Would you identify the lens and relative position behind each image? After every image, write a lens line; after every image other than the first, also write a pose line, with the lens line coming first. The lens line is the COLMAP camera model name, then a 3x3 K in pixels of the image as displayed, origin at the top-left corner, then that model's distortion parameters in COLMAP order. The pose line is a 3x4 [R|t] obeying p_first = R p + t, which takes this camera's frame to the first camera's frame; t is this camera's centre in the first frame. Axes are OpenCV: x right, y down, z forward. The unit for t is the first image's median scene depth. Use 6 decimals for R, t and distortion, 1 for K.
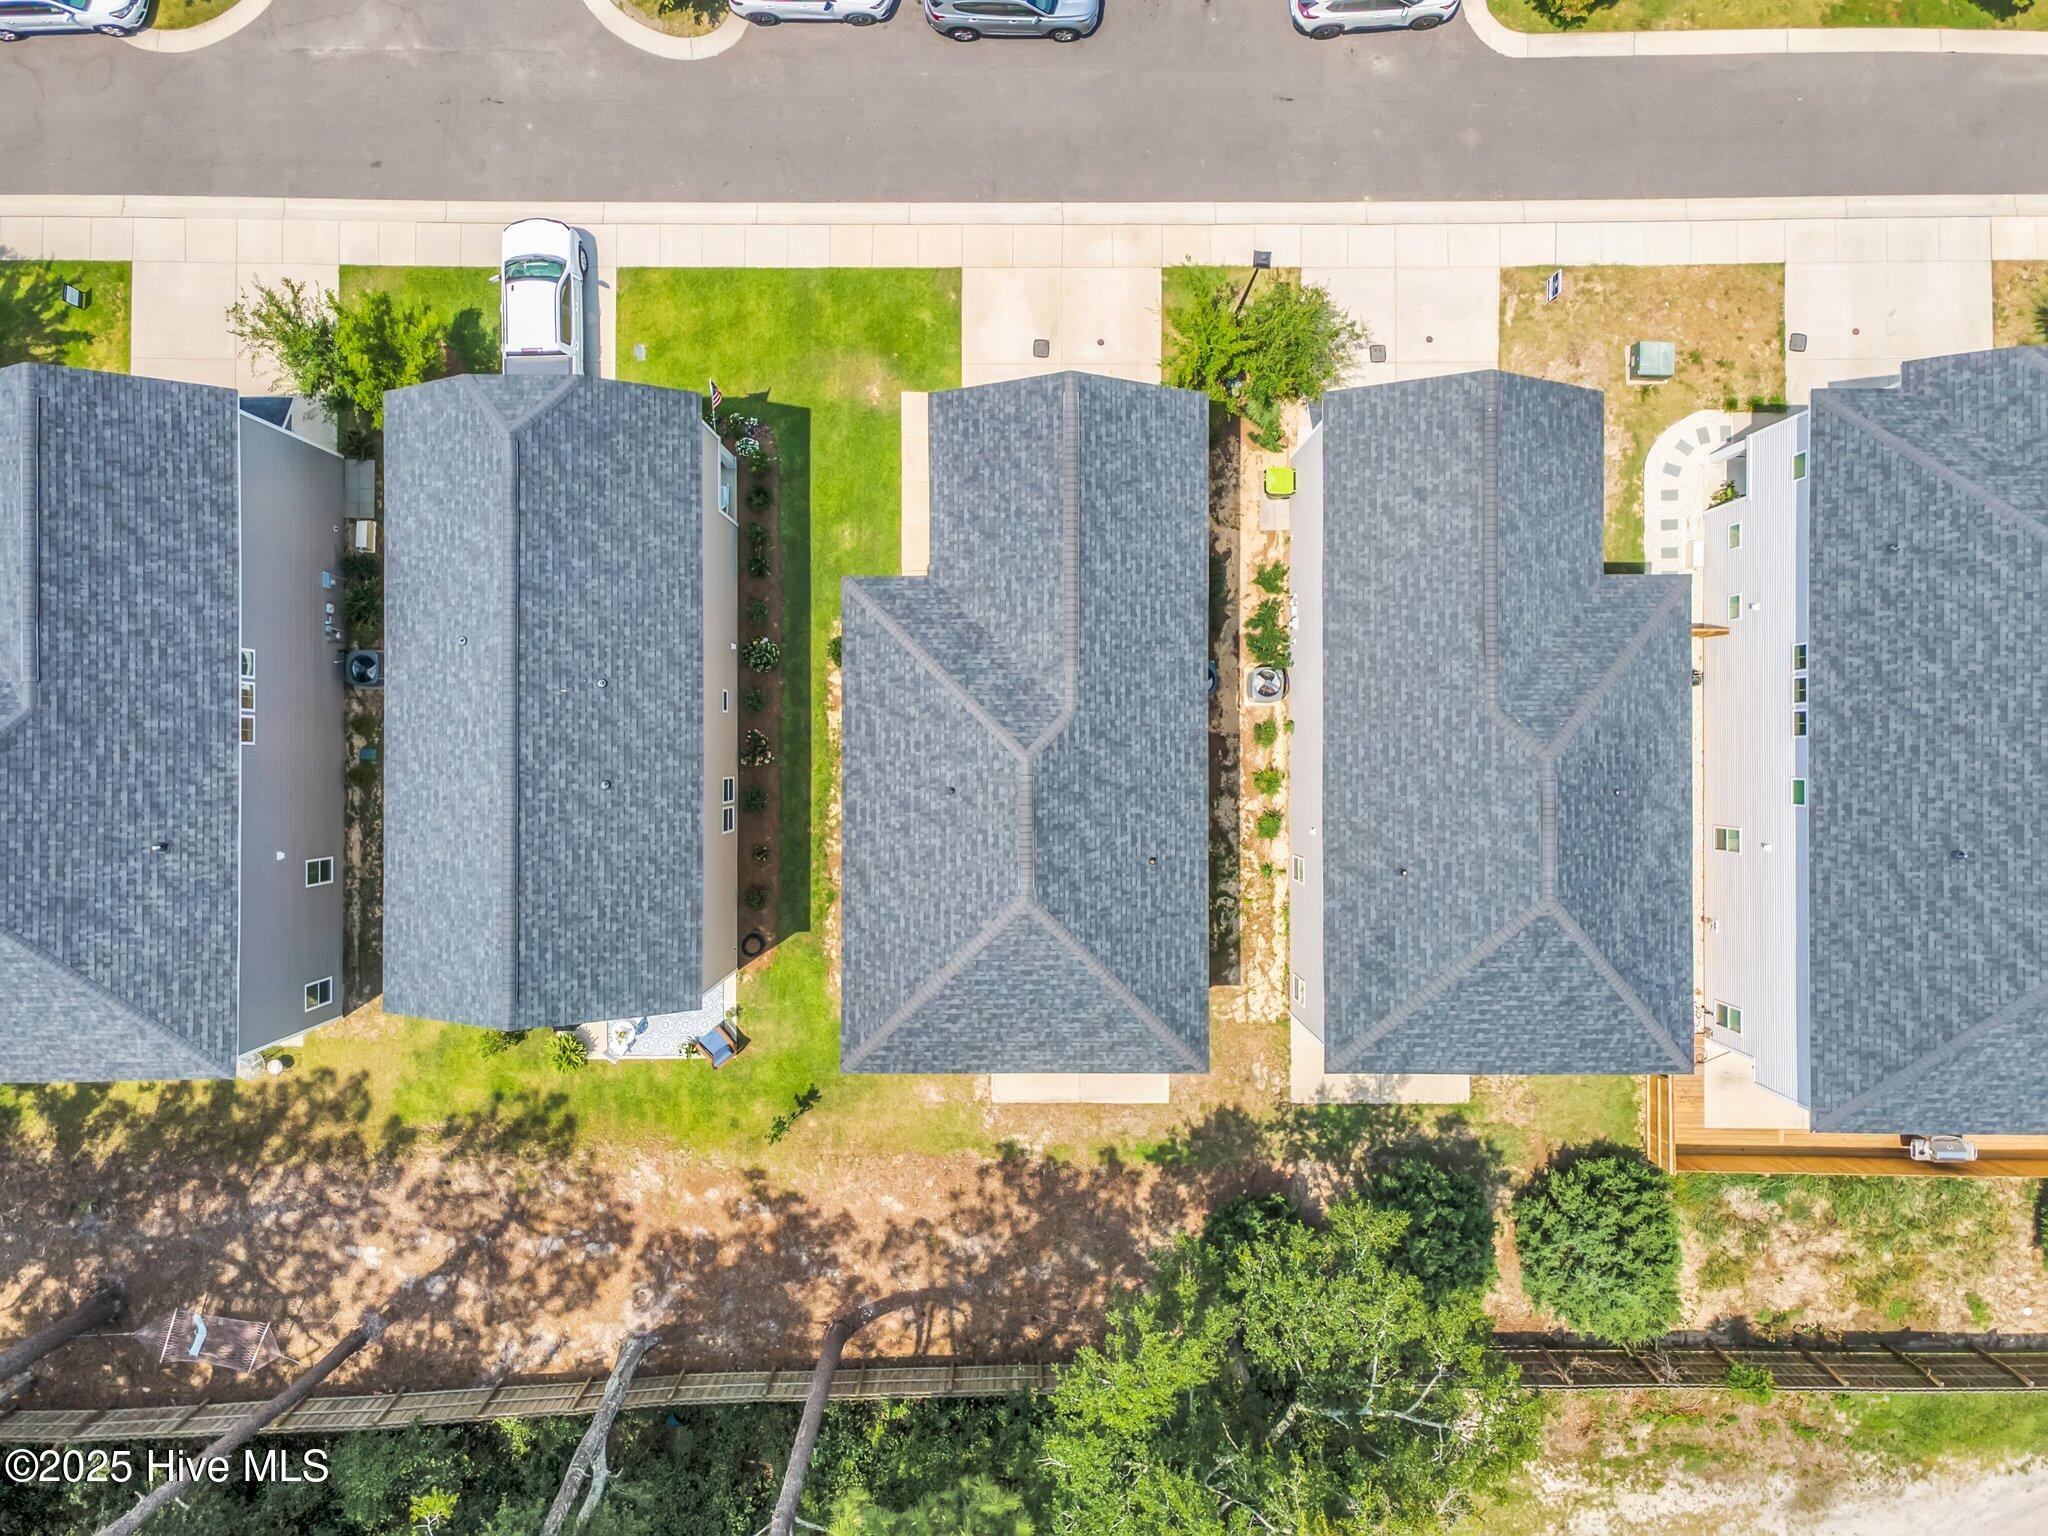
lens RADIAL K [[1547.1, 0, 1024.0], [0, 1547.1, 768.0], [0, 0, 1]] dist [0.053106, -0.007414]
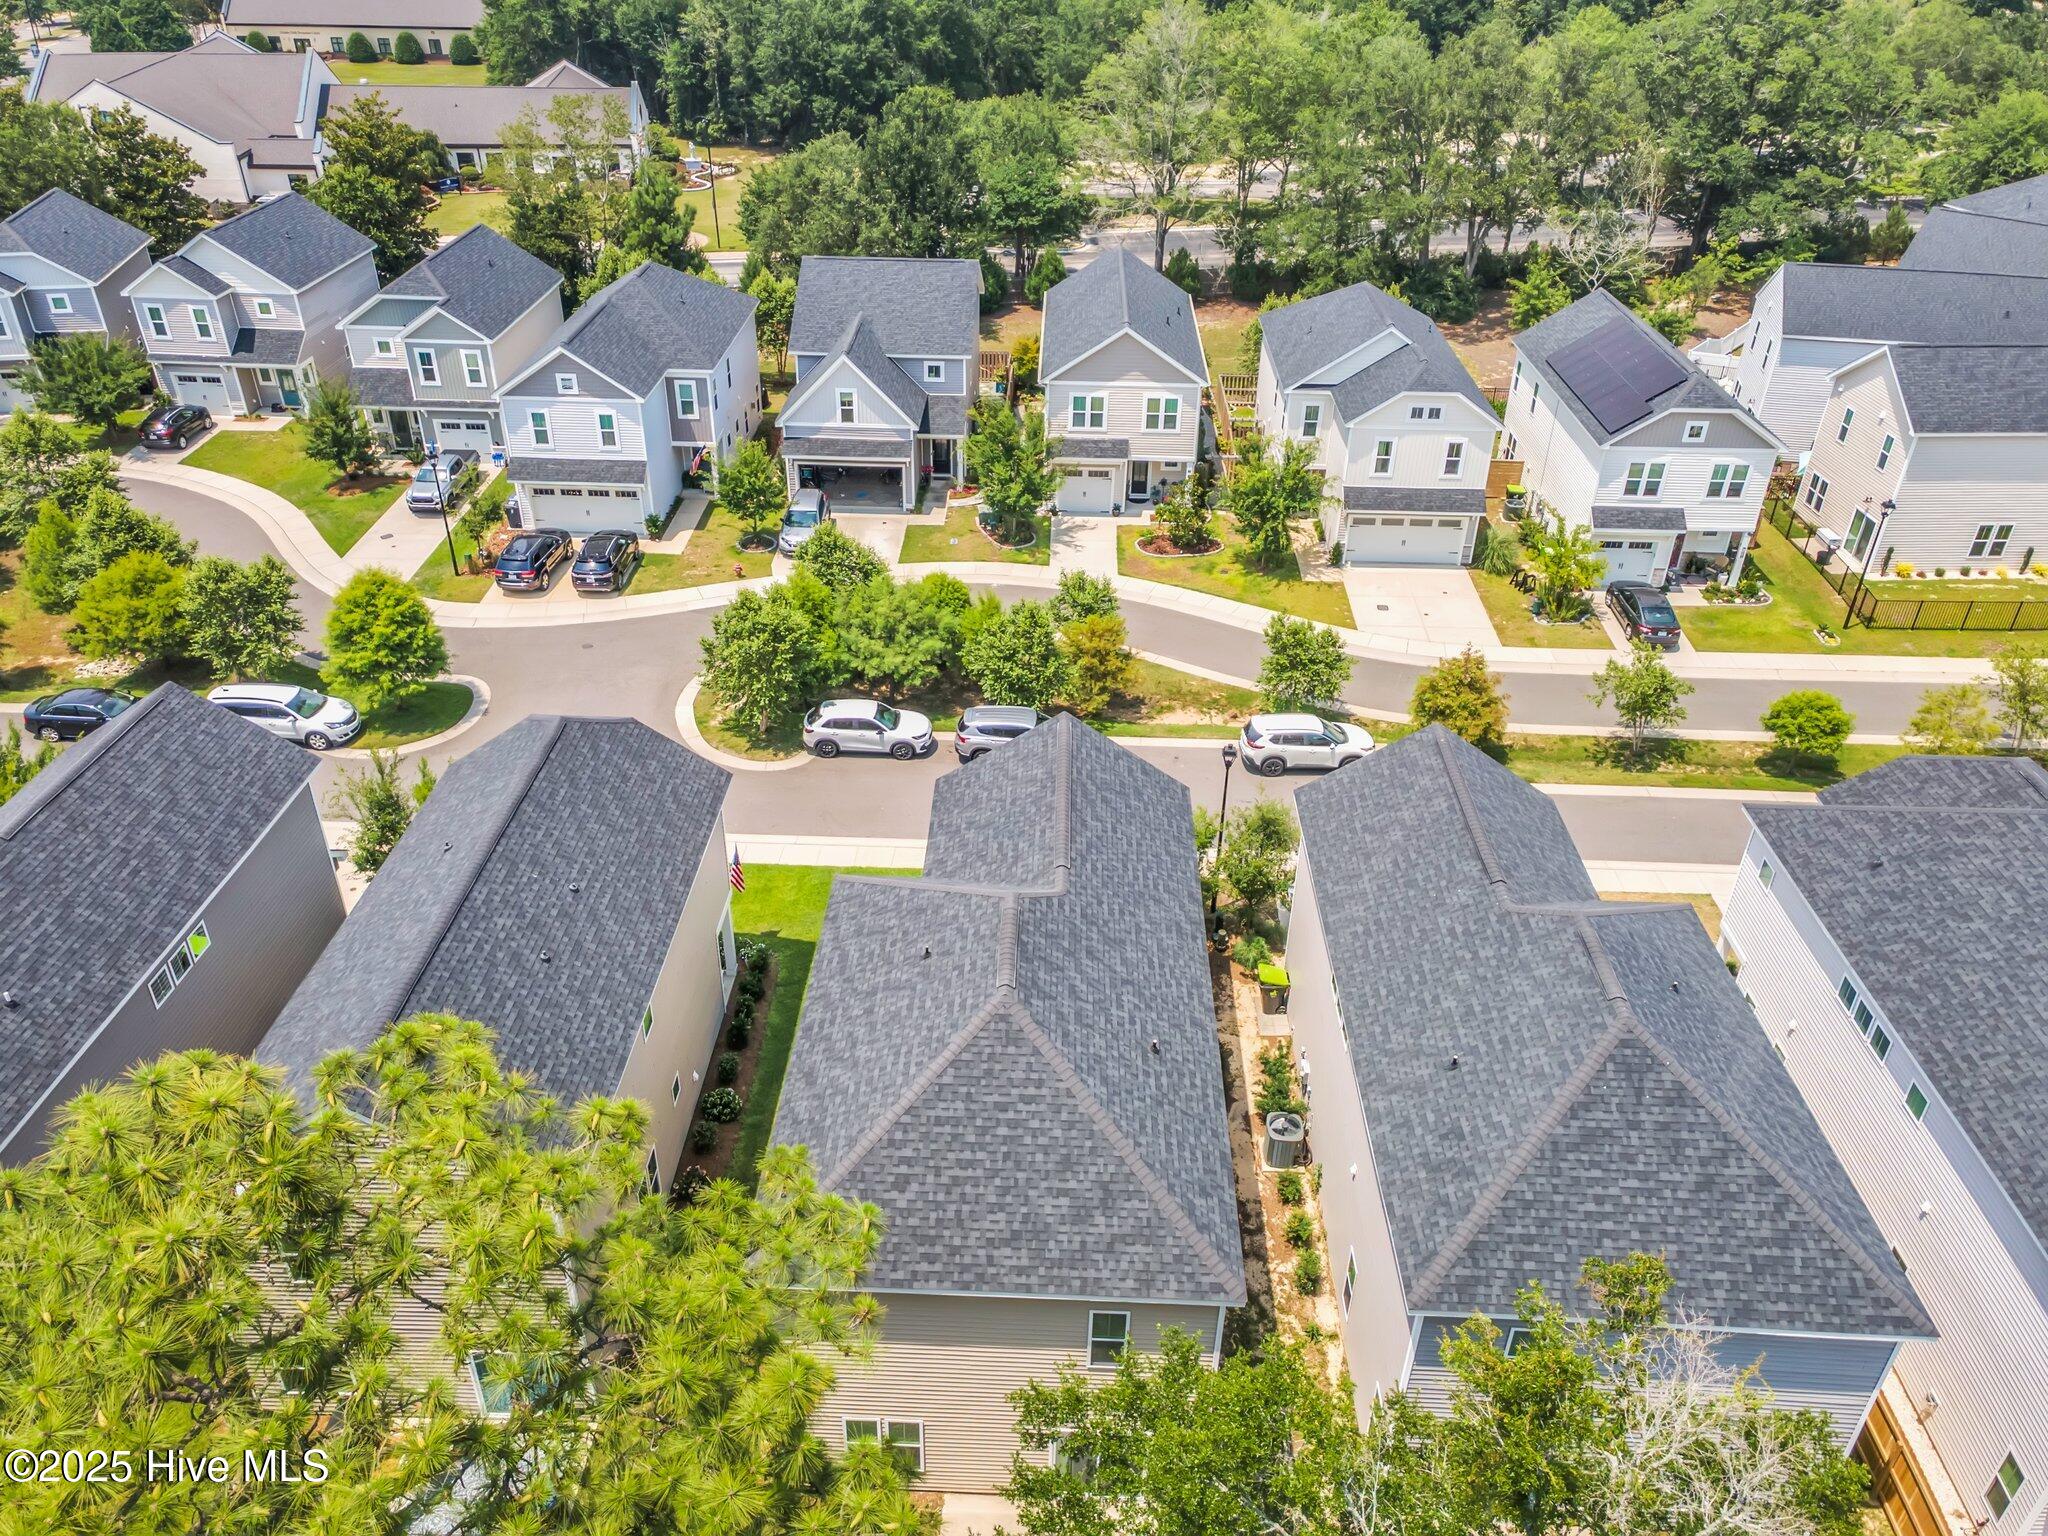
lens RADIAL K [[1520.3, 0, 1024.0], [0, 1520.3, 768.0], [0, 0, 1]] dist [-0.002038, 0.122995]
pose [[0.999385, 0.026826, -0.022596, 0.025416], [-0.033407, 0.531793, -0.846215, 0.670247], [-0.010684, 0.846449, 0.532362, 0.418777]]
